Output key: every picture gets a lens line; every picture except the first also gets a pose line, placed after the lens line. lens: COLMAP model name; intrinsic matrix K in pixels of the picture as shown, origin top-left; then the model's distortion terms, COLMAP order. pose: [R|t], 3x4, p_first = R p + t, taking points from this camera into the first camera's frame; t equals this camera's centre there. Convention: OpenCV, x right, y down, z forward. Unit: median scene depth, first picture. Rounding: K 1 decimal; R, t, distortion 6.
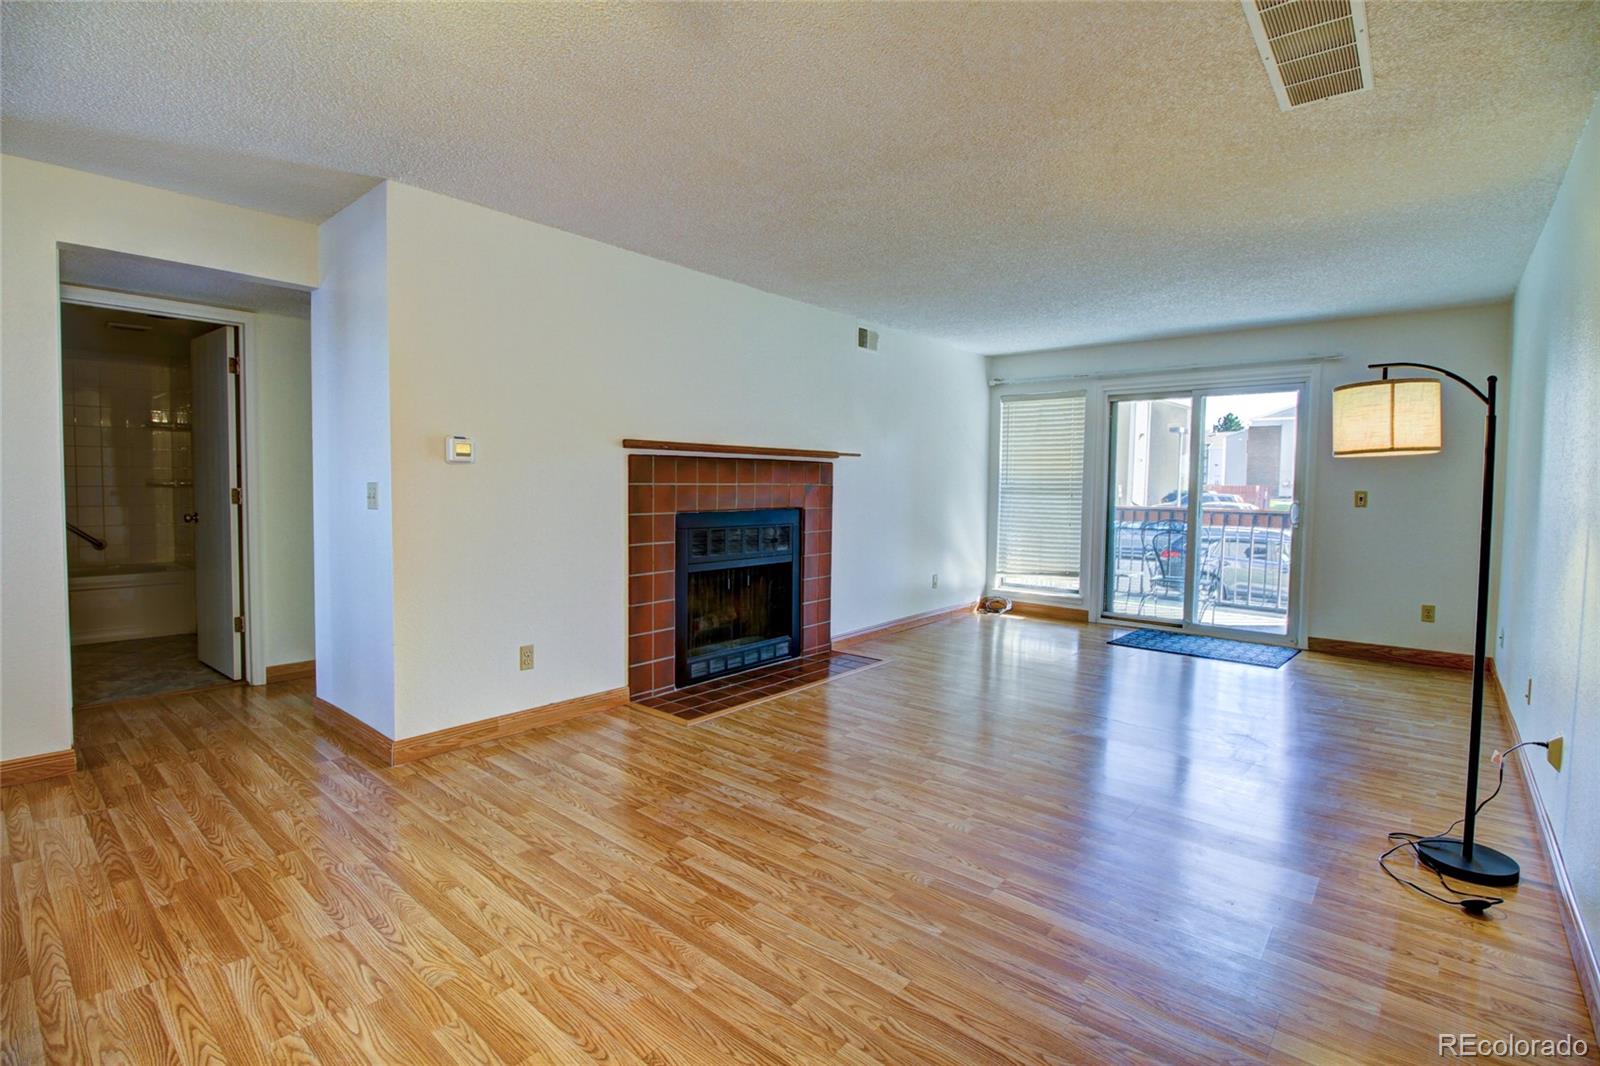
lens RADIAL K [[743.6, 0, 798.6], [0, 743.6, 520.3], [0, 0, 1]] dist [-0.000823, -0.010239]
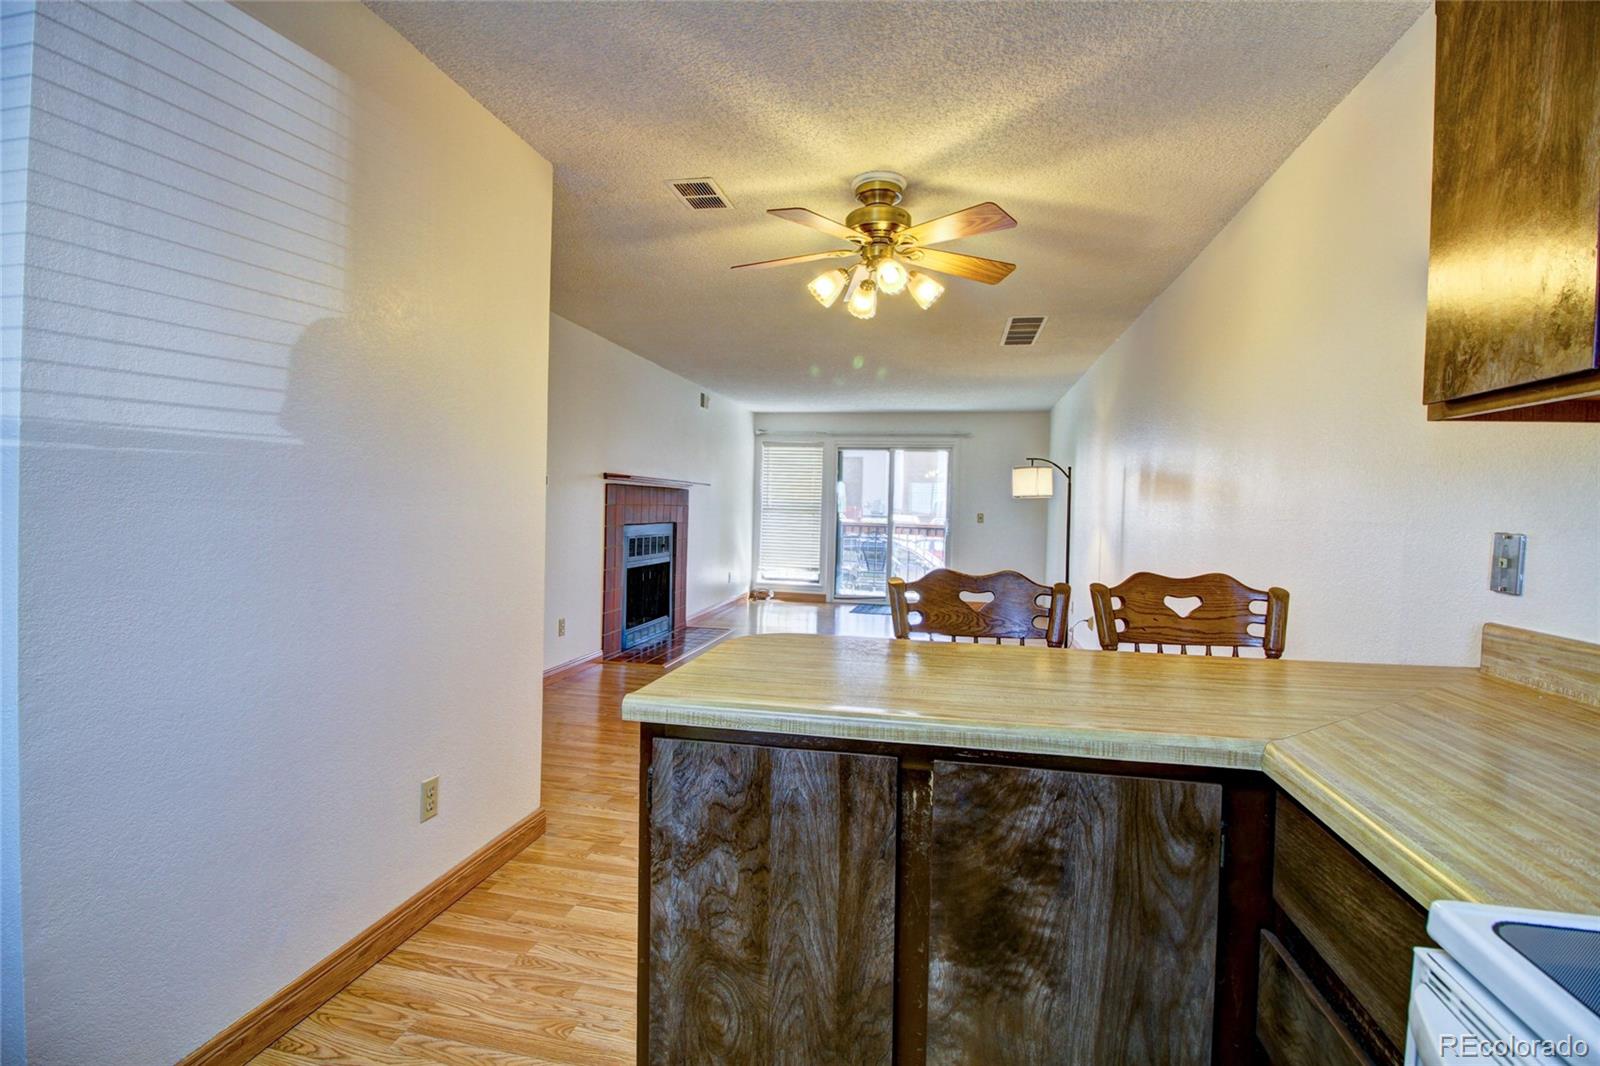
lens RADIAL K [[723.4, 0, 805.8], [0, 723.4, 511.8], [0, 0, 1]] dist [0.000028, -0.000065]
pose [[0.876642, 0.009297, 0.481053, -0.486438], [0.007637, 0.999419, -0.033232, 0.011442], [-0.481082, 0.032806, 0.876062, -0.331644]]
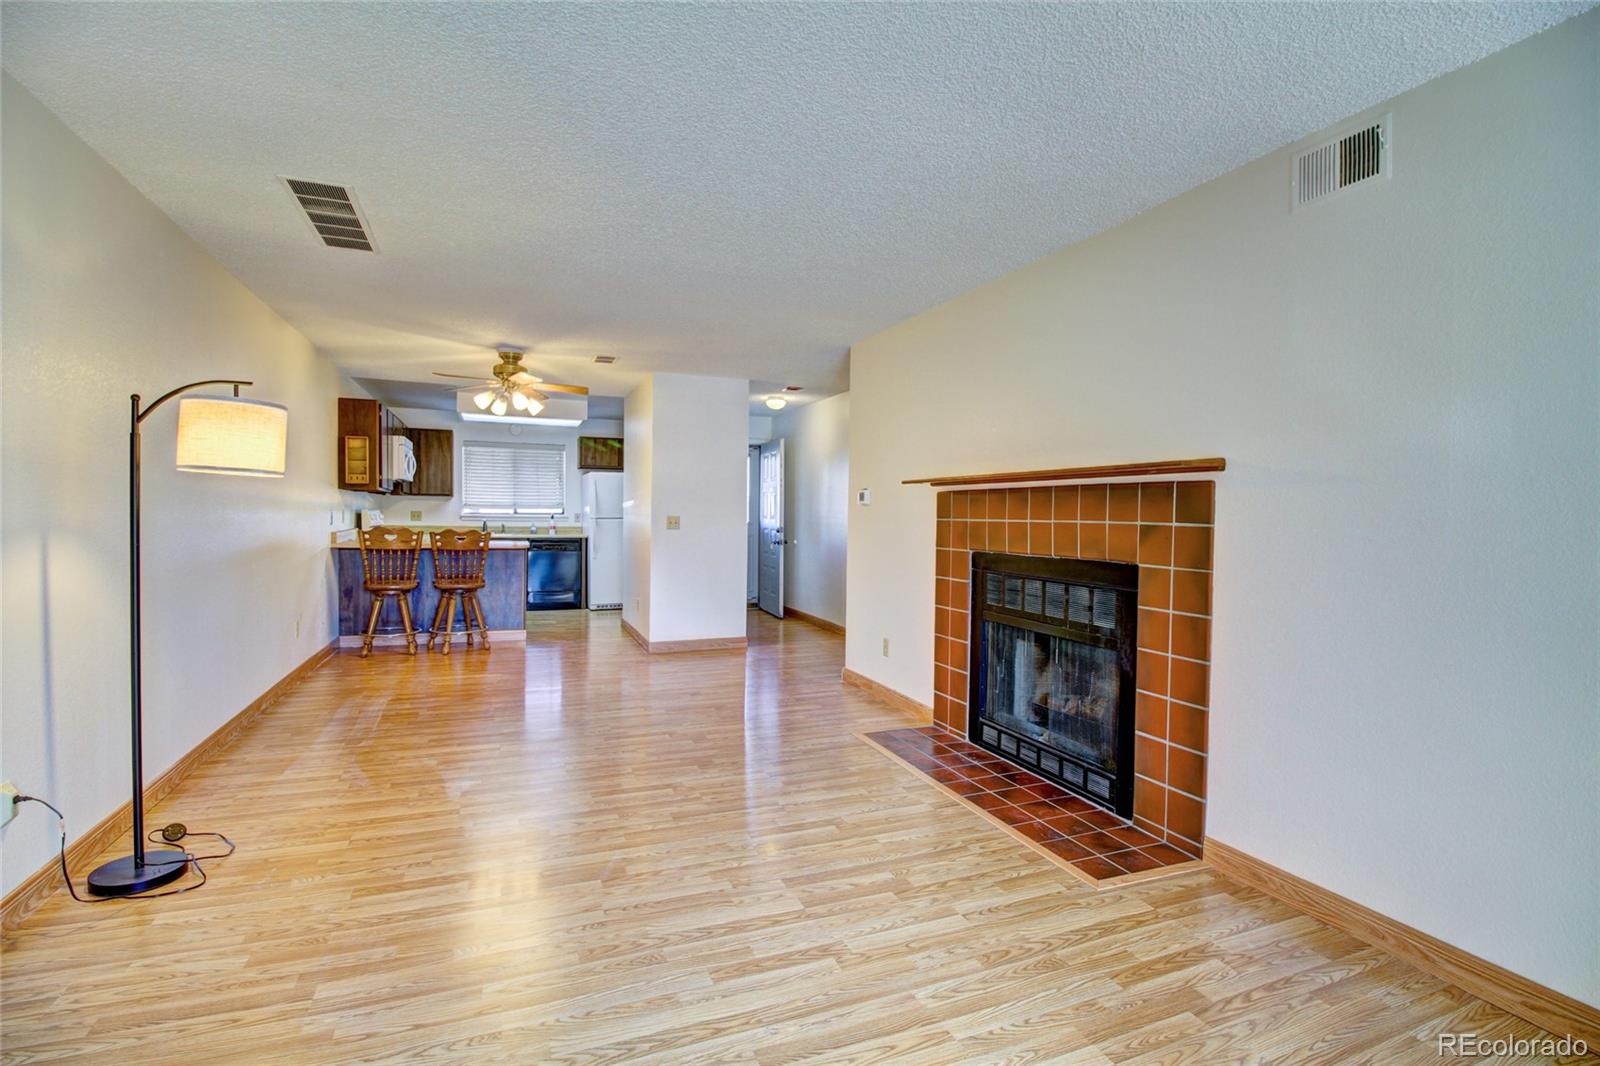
lens RADIAL K [[743.6, 0, 798.6], [0, 743.6, 520.3], [0, 0, 1]] dist [-0.000823, -0.010239]
pose [[-0.462510, -0.009788, -0.886560, 0.738878], [-0.062918, 0.997780, 0.021808, -0.053891], [0.884379, 0.065868, -0.462099, 1.188536]]
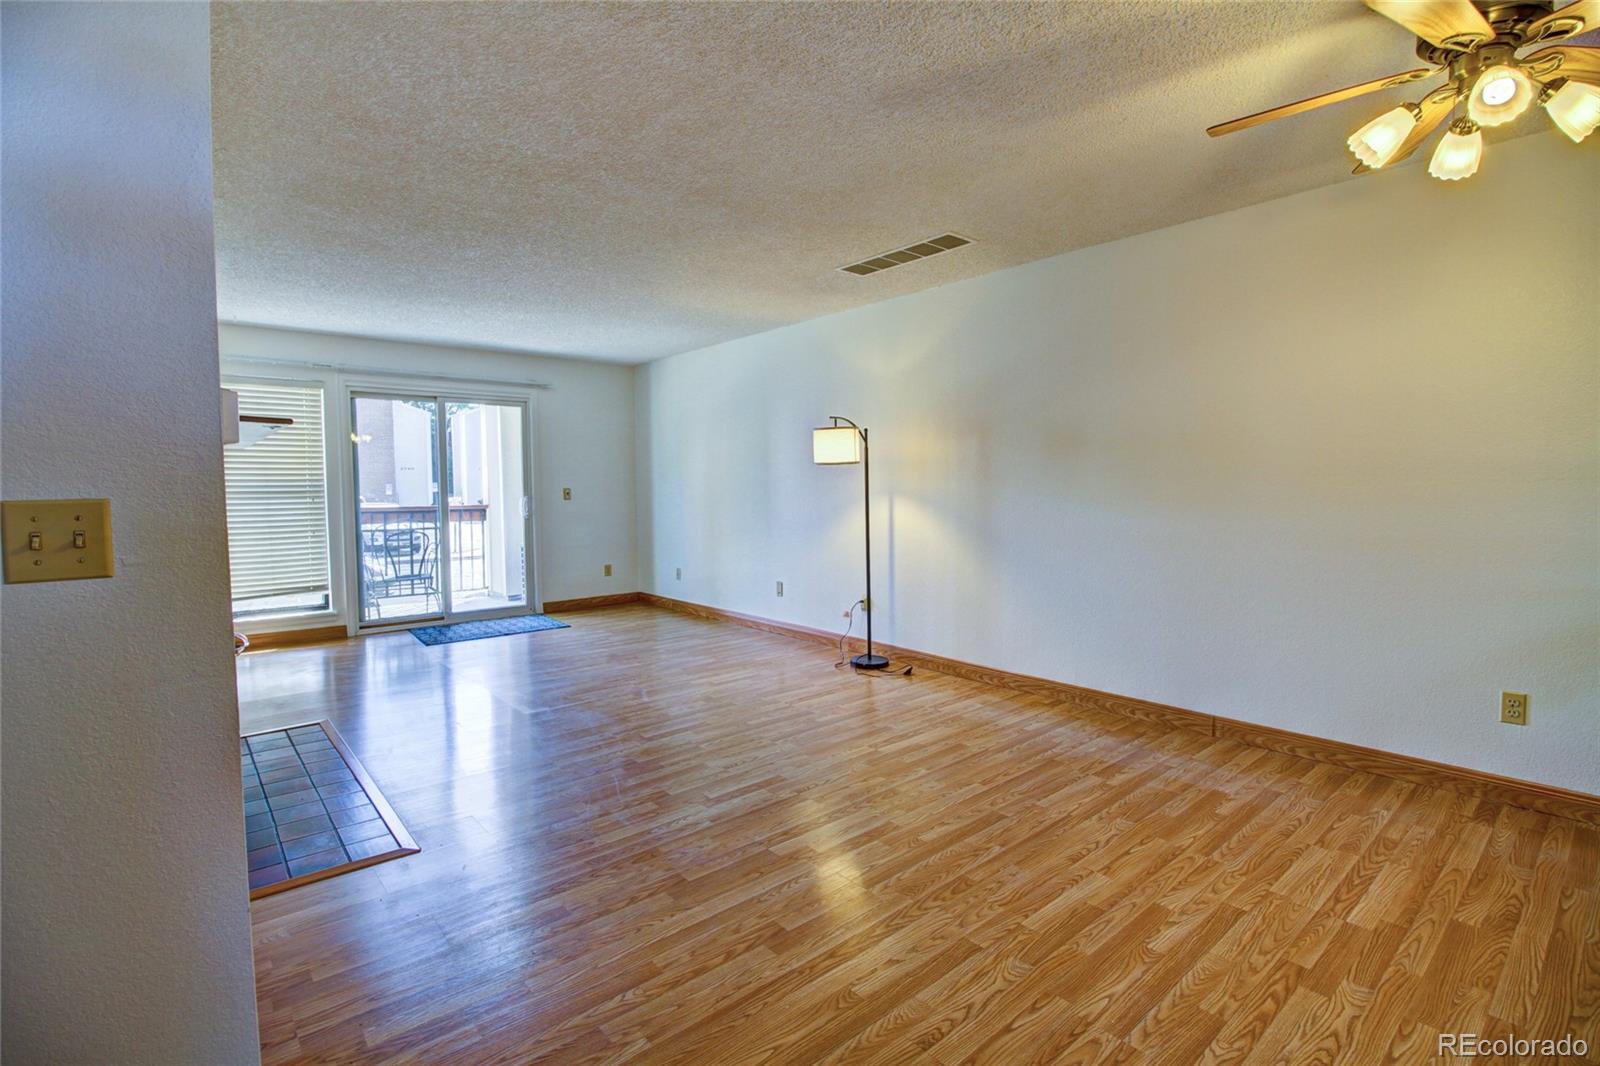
lens RADIAL K [[731.1, 0, 802.2], [0, 731.1, 527.3], [0, 0, 1]] dist [0.000397, -0.000219]
pose [[0.155326, -0.069311, 0.985429, -0.602997], [0.058992, 0.996406, 0.060784, -0.028856], [-0.986100, 0.048691, 0.158857, 0.446550]]
